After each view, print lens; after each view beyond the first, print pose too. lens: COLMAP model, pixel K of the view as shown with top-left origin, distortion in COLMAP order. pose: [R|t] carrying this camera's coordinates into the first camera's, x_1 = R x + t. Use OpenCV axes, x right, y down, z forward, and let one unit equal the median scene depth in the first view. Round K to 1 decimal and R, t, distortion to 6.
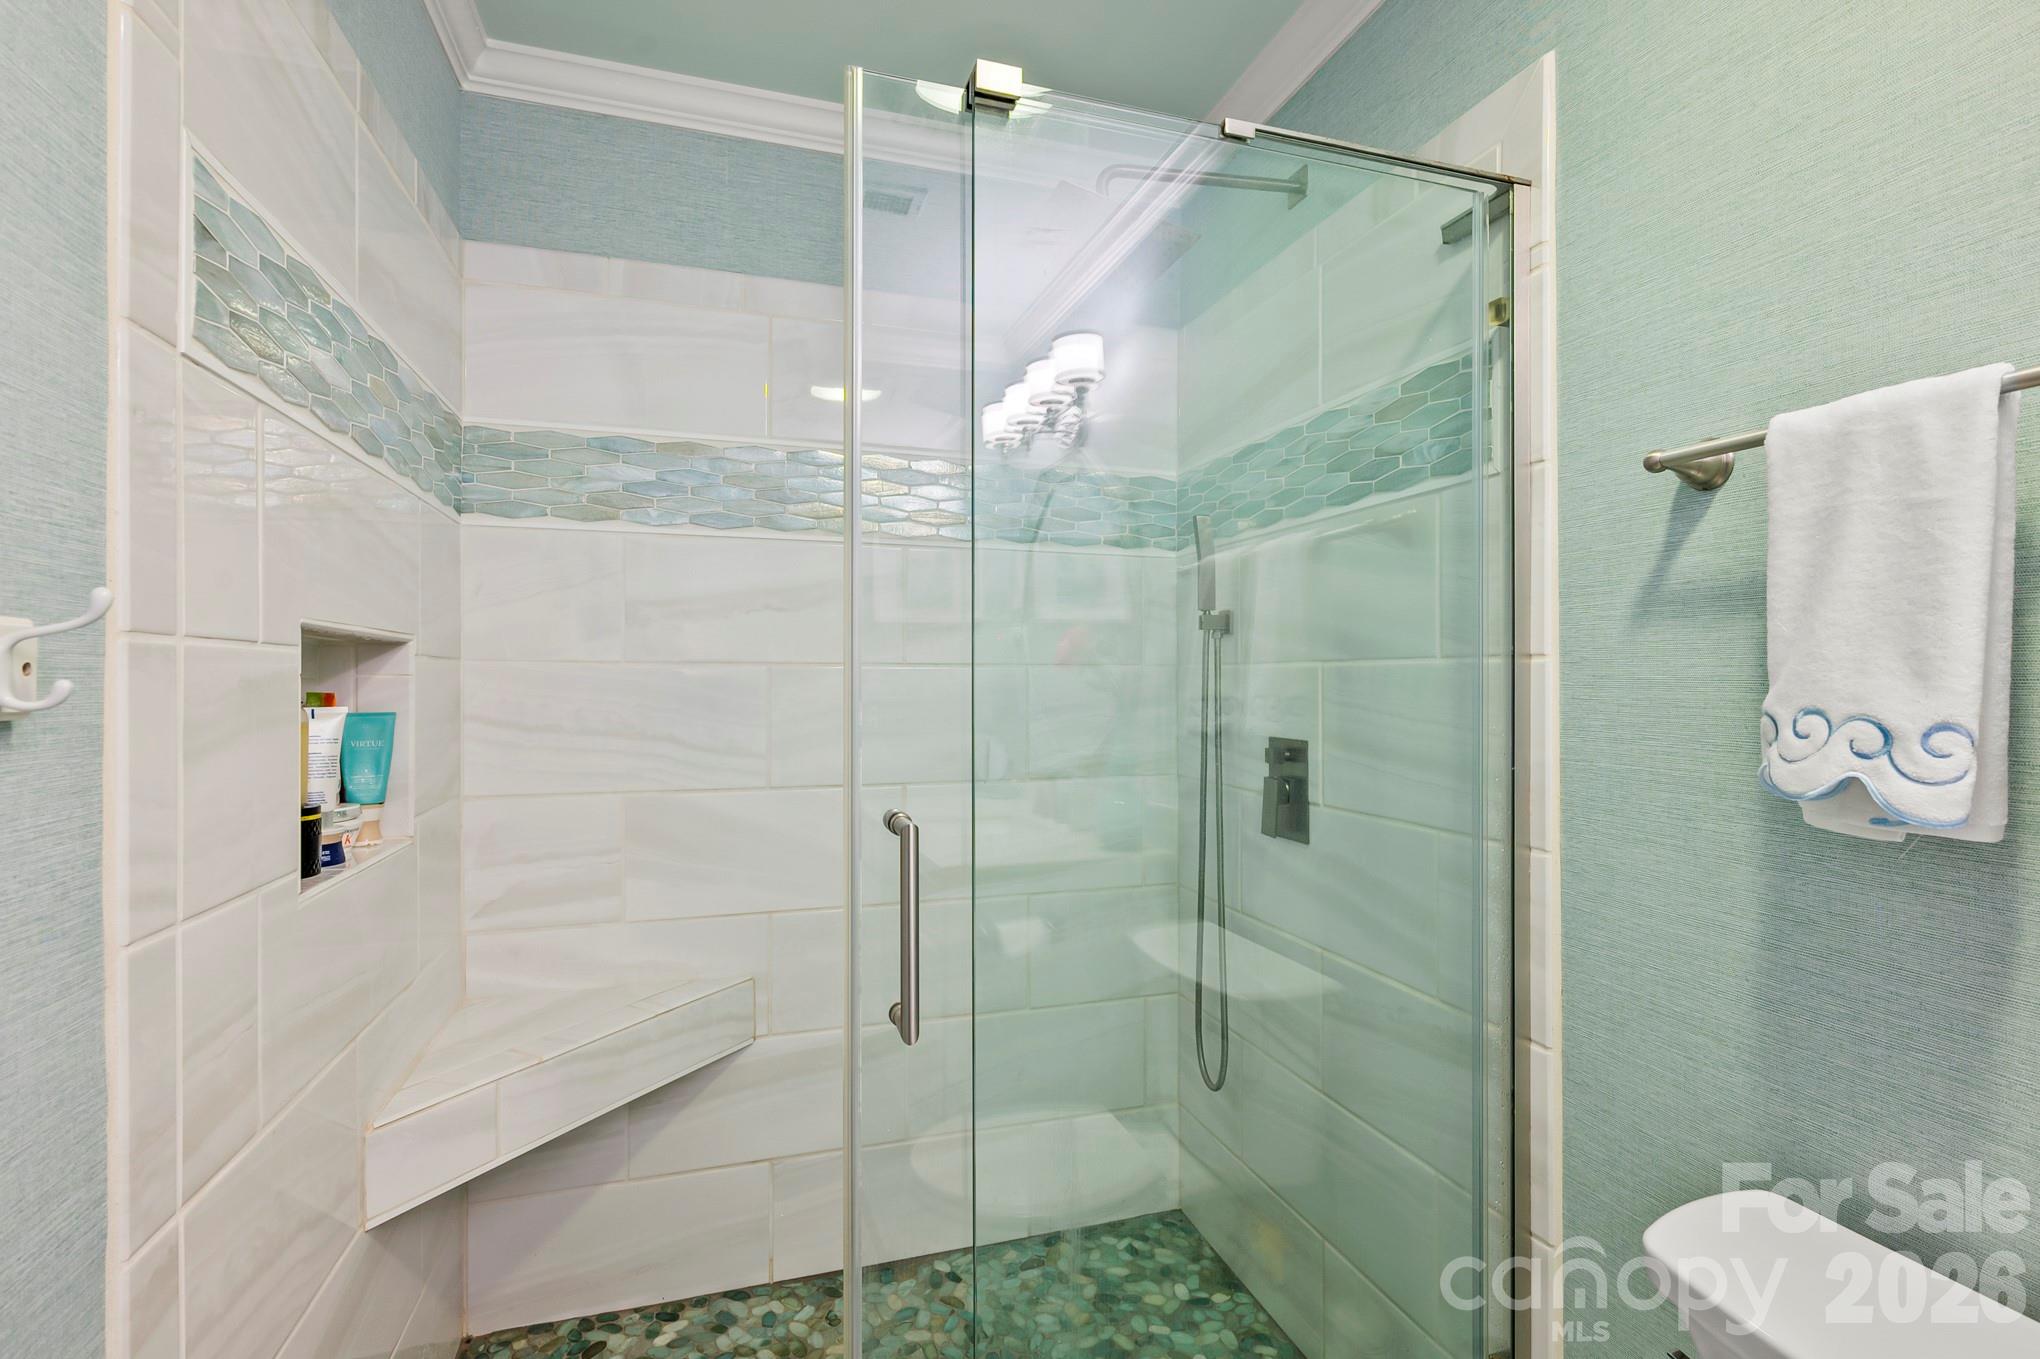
lens RADIAL K [[953.3, 0, 1020.3], [0, 953.3, 677.6], [0, 0, 1]] dist [-0.000744, -0.000171]
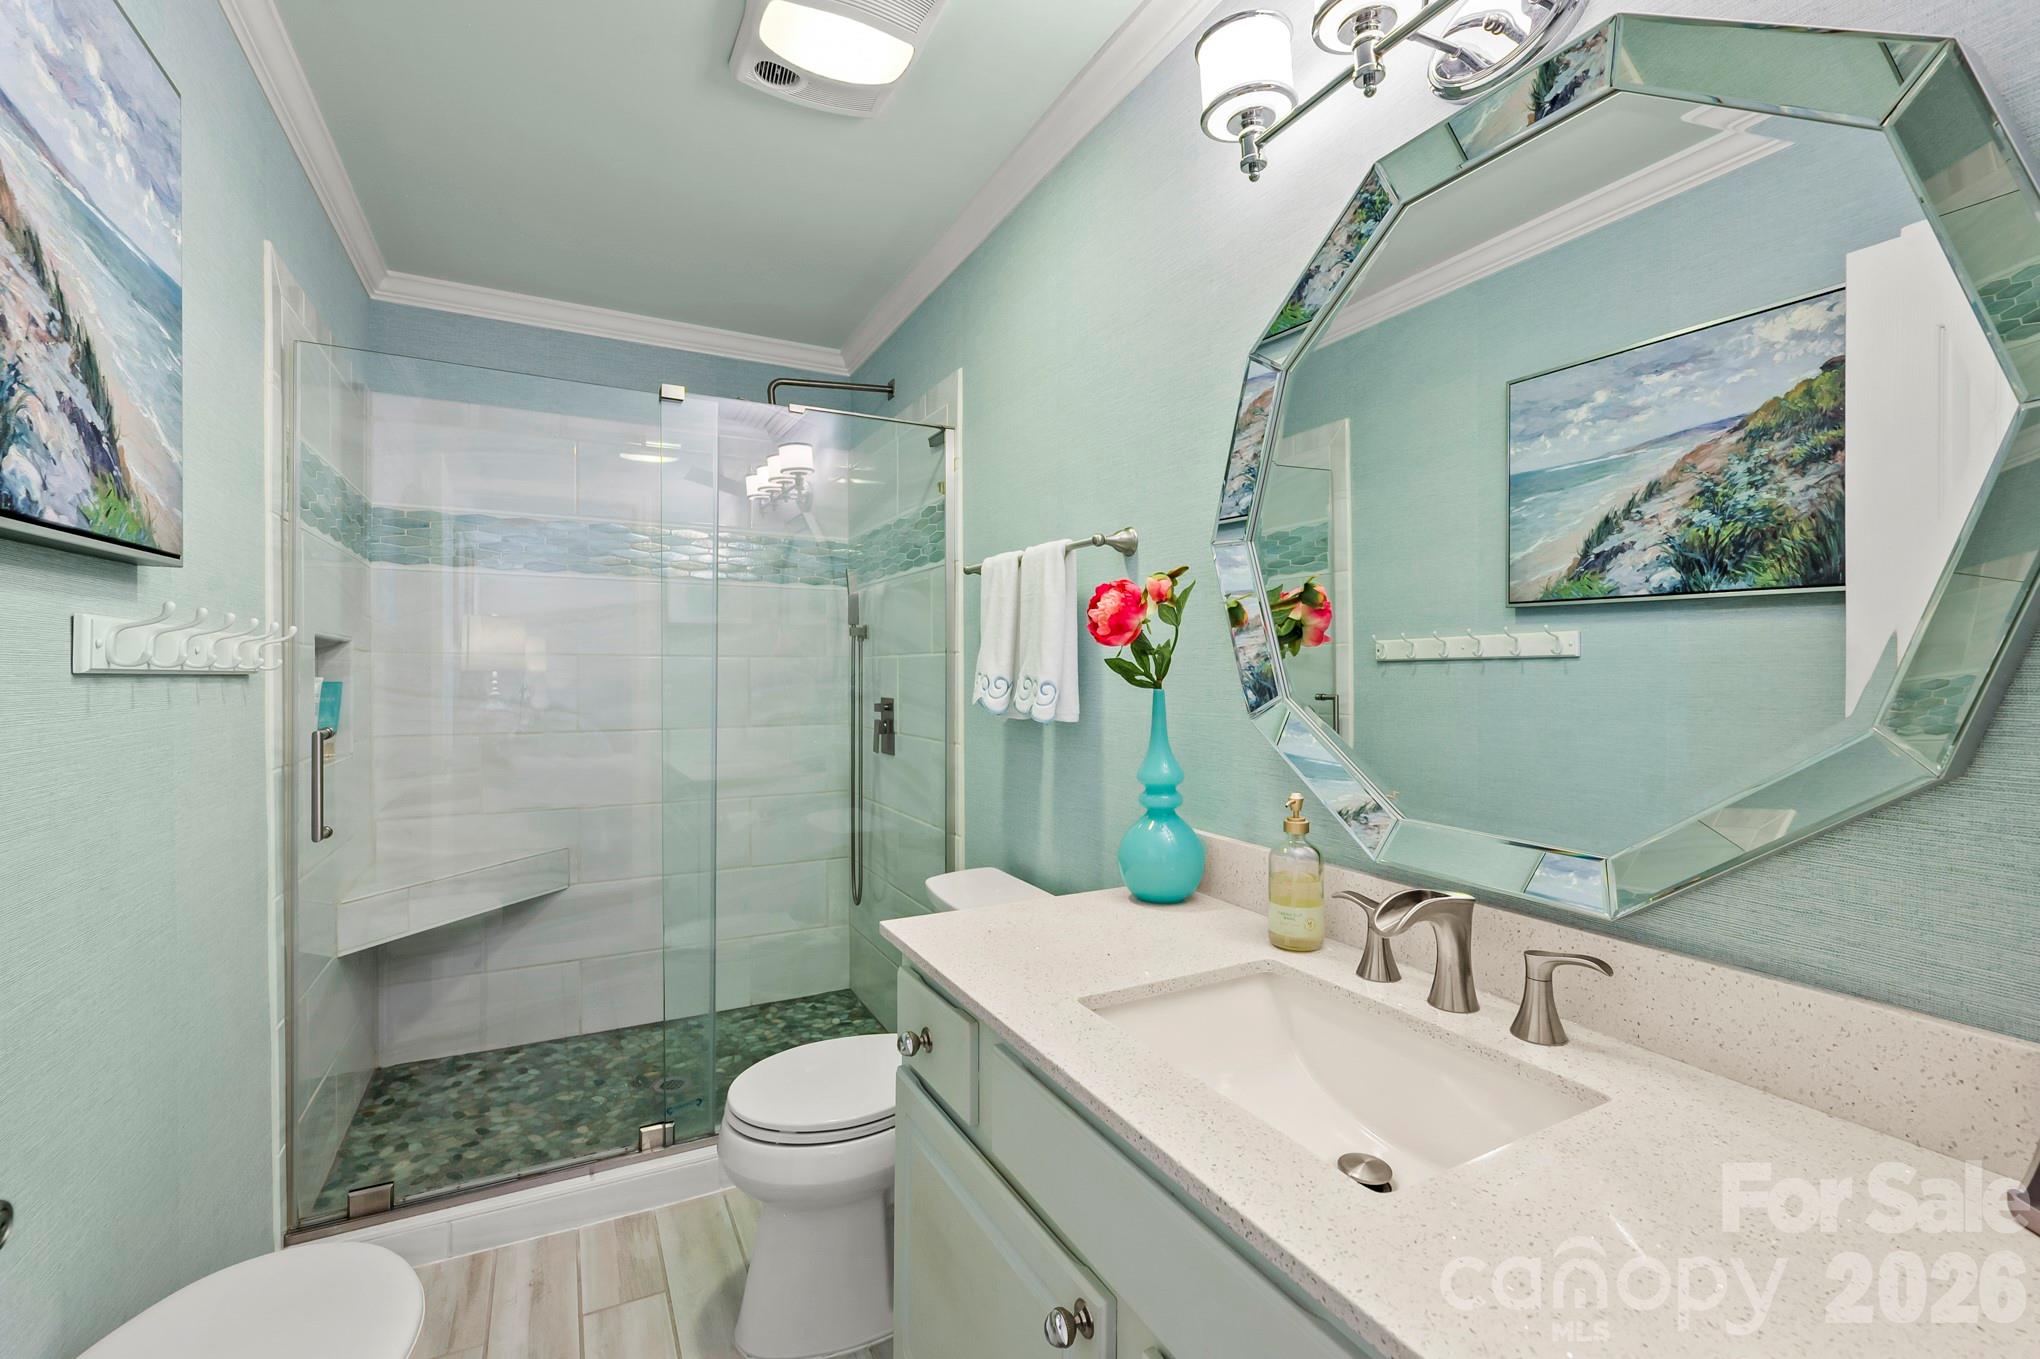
lens RADIAL K [[875.4, 0, 1018.8], [0, 875.4, 680.9], [0, 0, 1]] dist [-0.000378, -0.000115]
pose [[0.984371, -0.001102, 0.176106, 0.220223], [-0.000473, 0.999960, 0.008906, 0.016237], [-0.176109, -0.008850, 0.984331, -0.619243]]
